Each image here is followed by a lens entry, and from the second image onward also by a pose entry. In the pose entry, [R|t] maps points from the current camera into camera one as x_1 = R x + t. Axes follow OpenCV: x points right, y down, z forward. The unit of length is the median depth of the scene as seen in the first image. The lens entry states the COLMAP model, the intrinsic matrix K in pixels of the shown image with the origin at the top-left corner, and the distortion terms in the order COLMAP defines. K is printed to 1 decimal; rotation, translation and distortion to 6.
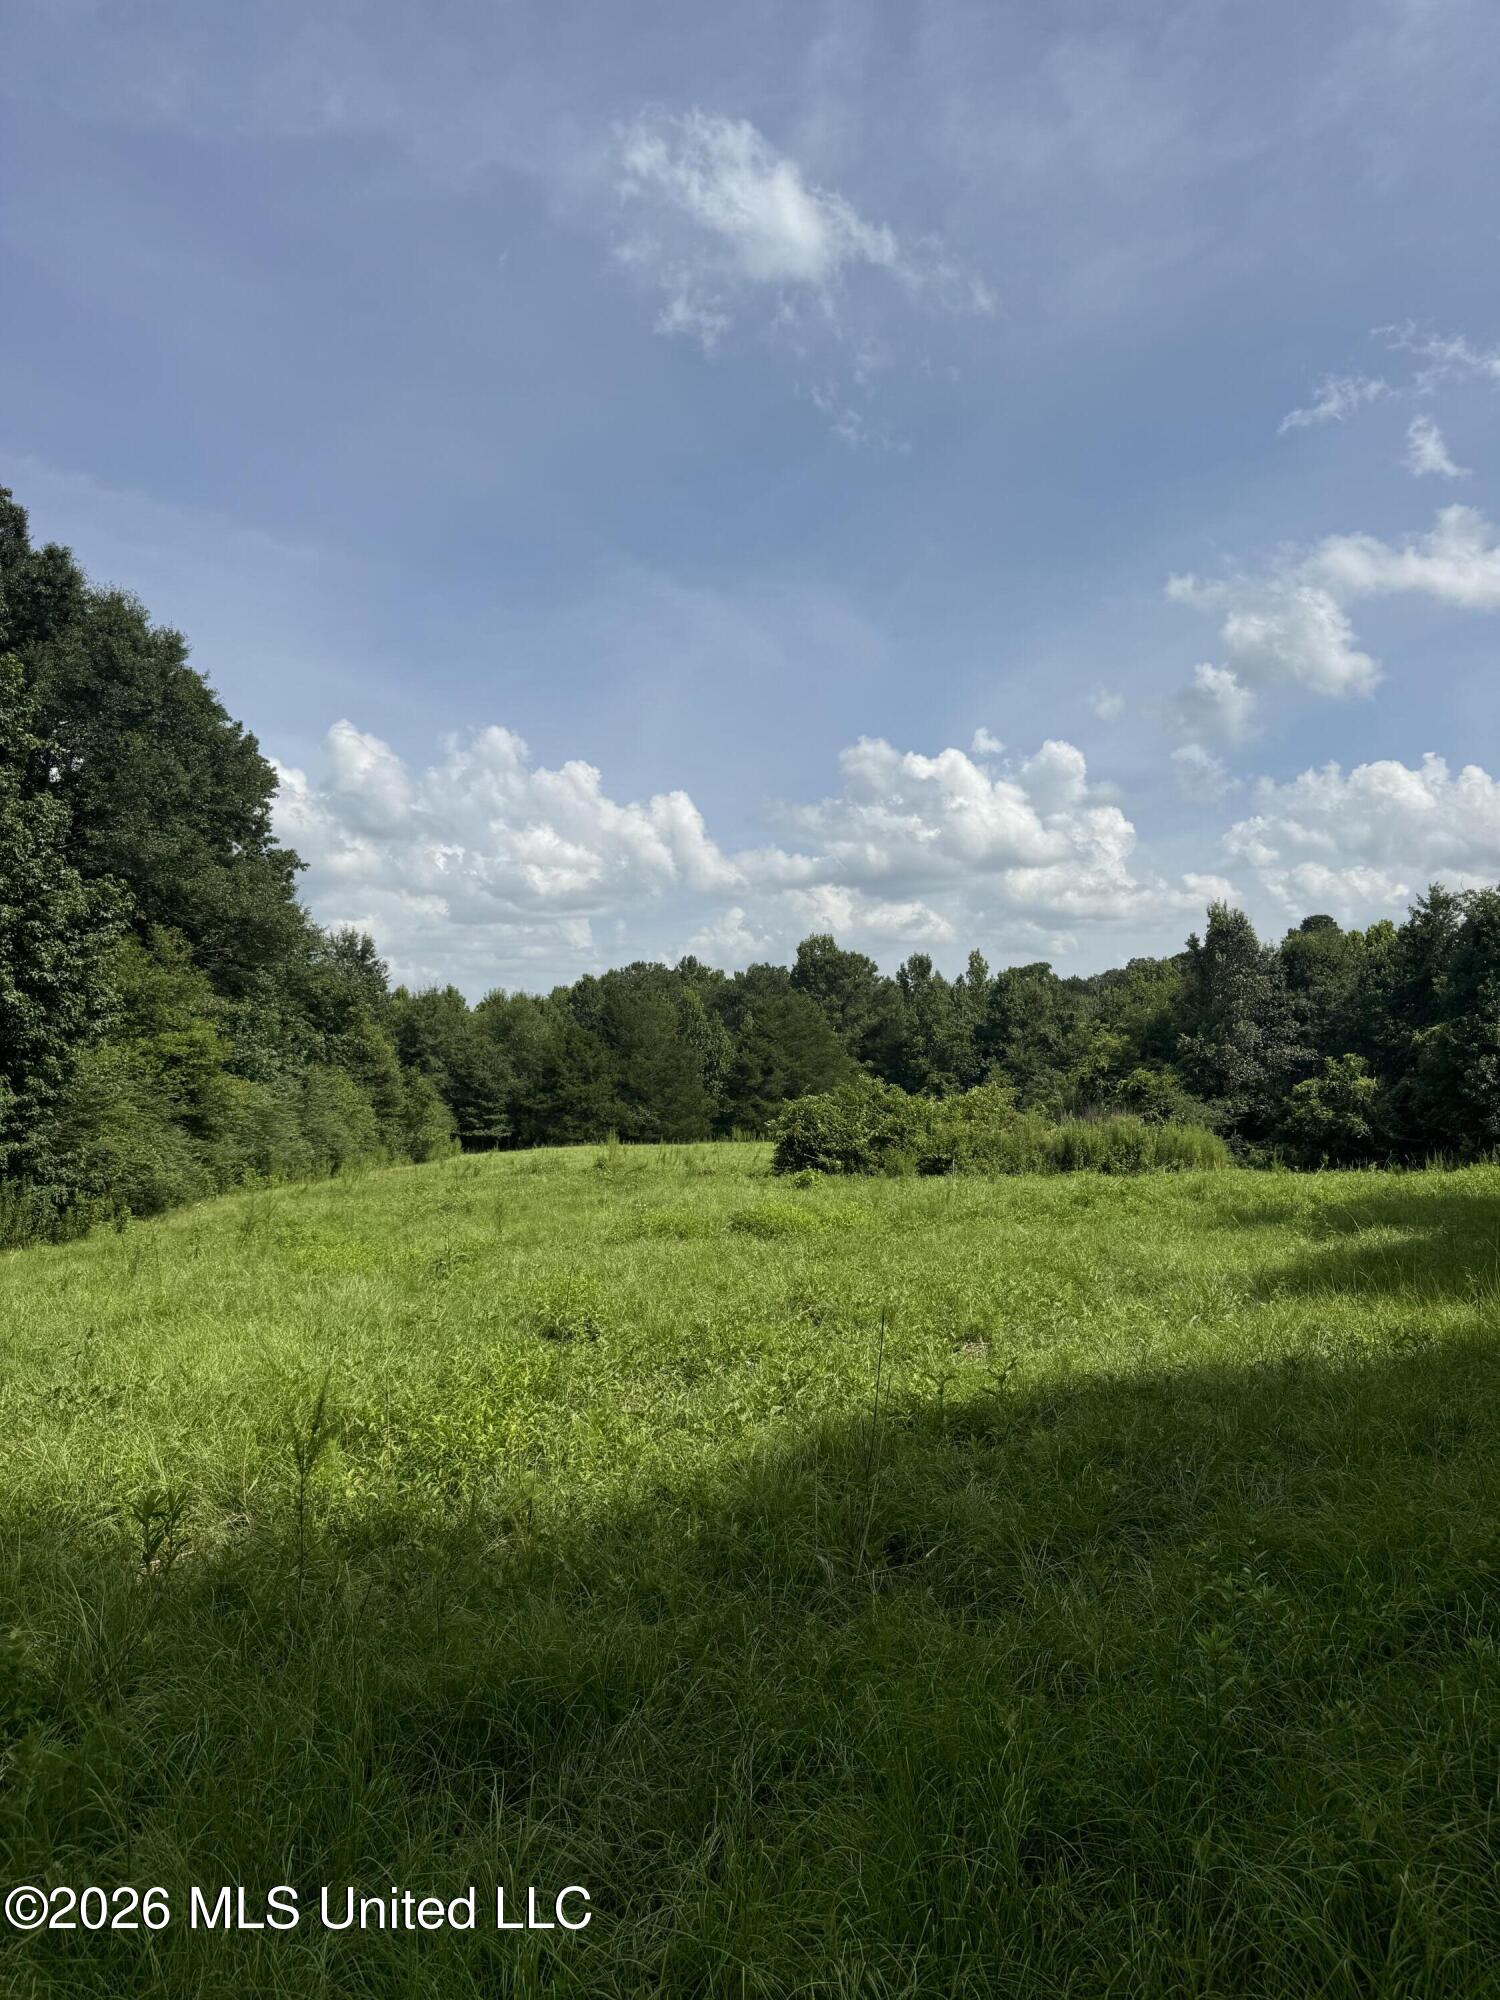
lens RADIAL K [[1451.6, 0, 756.0], [0, 1451.6, 997.7], [0, 0, 1]] dist [0.100182, -0.002441]
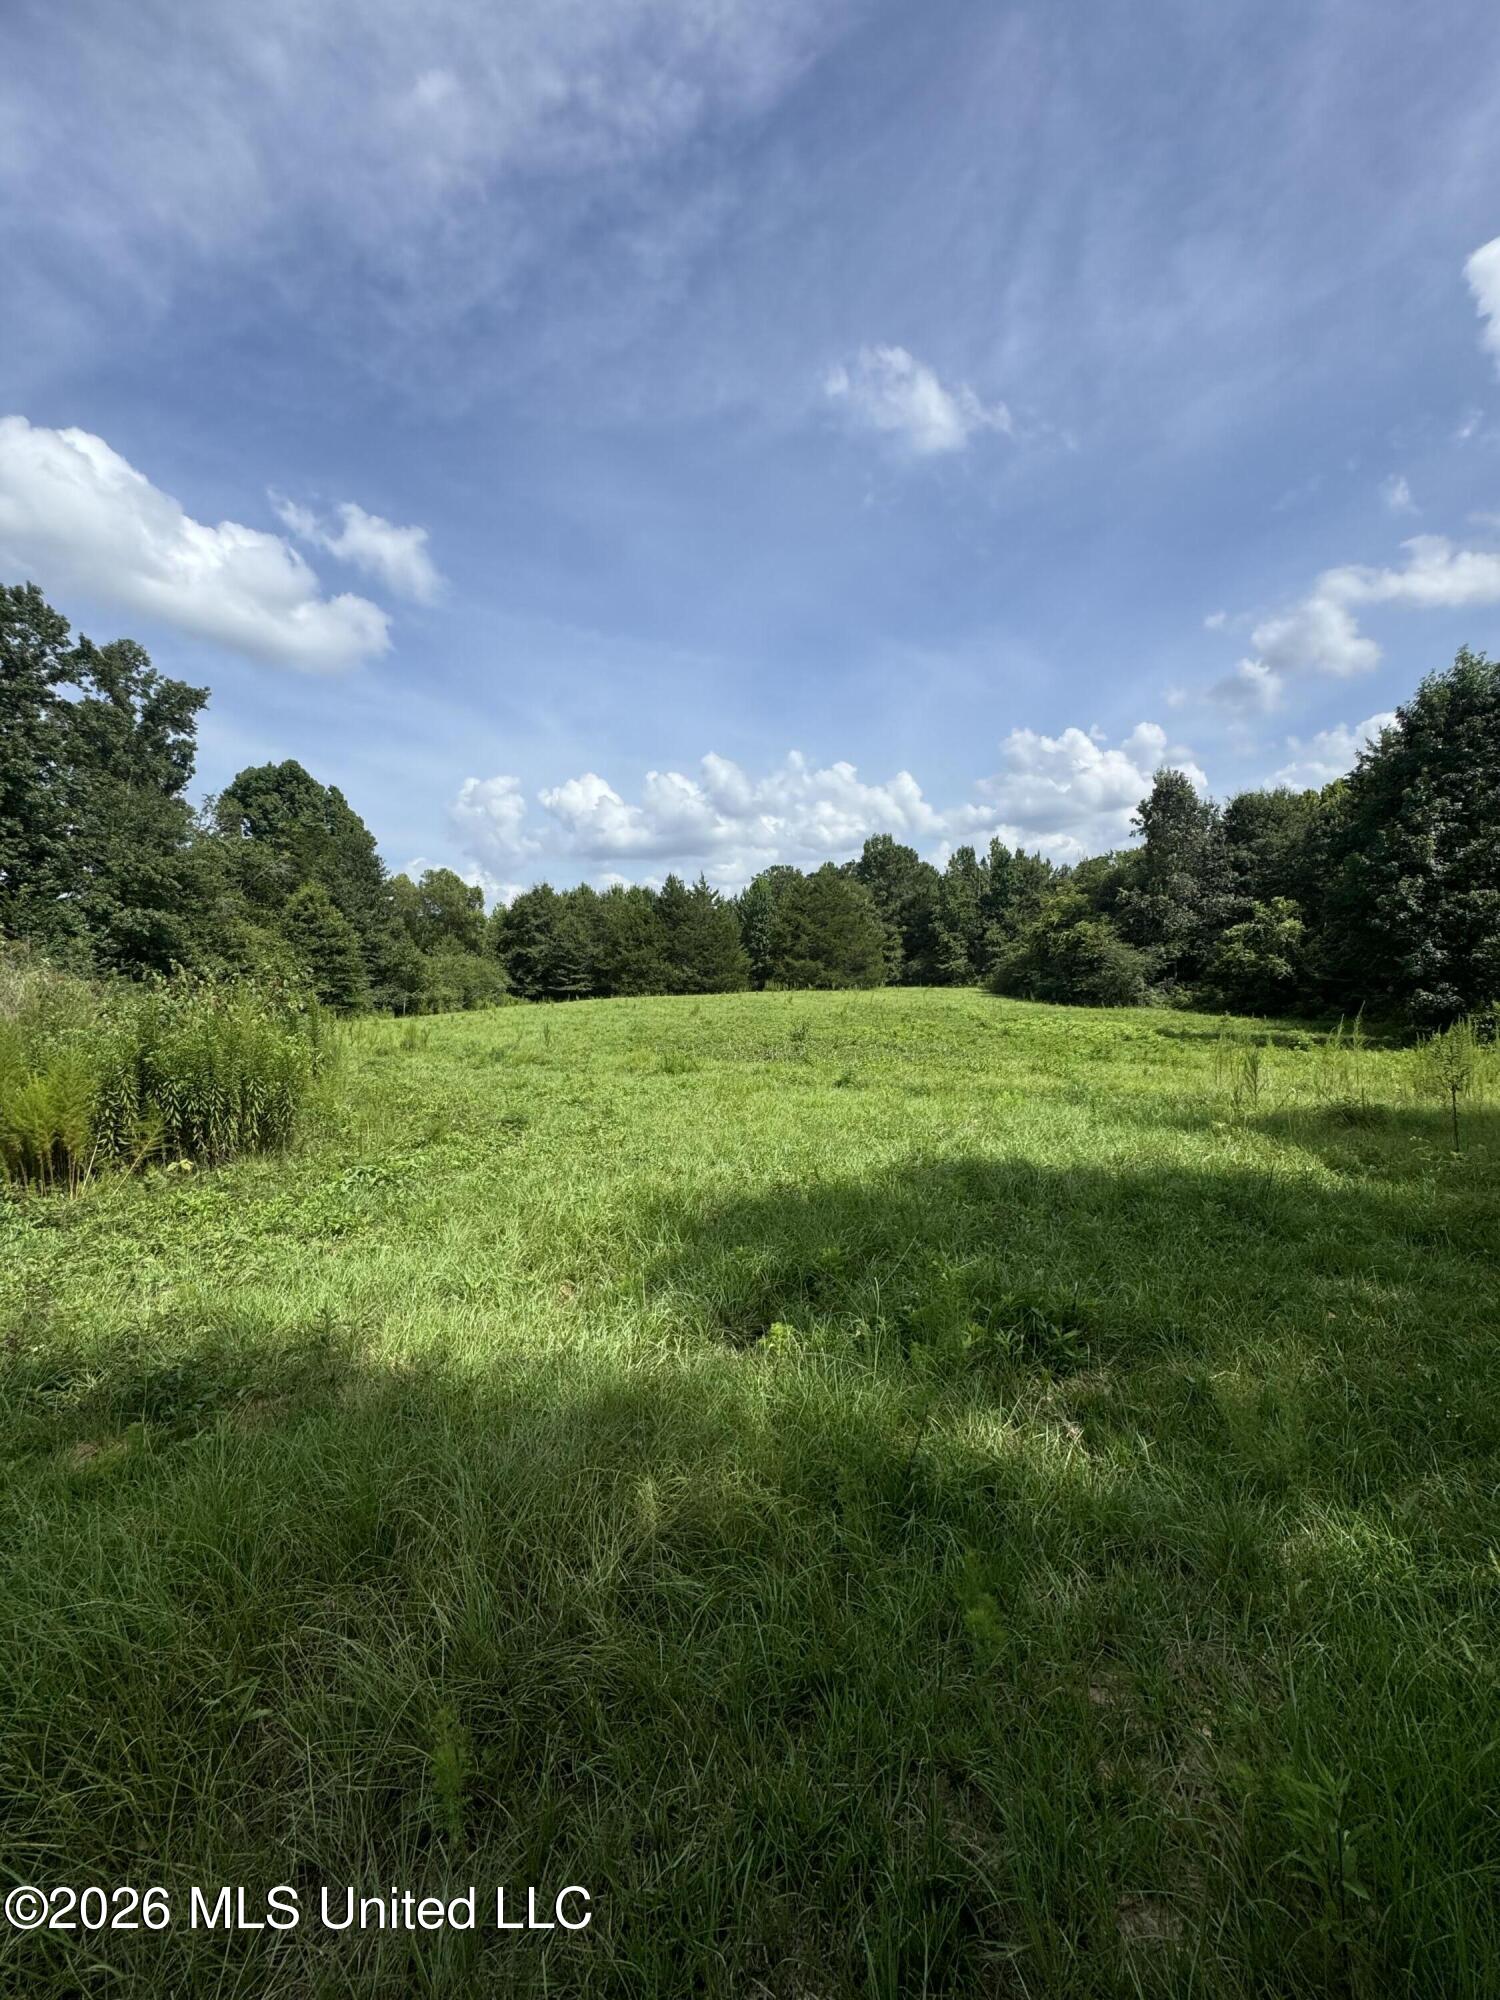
lens RADIAL K [[799.6, 0, 737.4], [0, 799.6, 998.3], [0, 0, 1]] dist [-0.000821, 0.000103]
pose [[0.963792, -0.015251, -0.266219, 0.148341], [0.047561, 0.992186, 0.115348, 0.020594], [0.262380, -0.123833, 0.956986, 0.287799]]
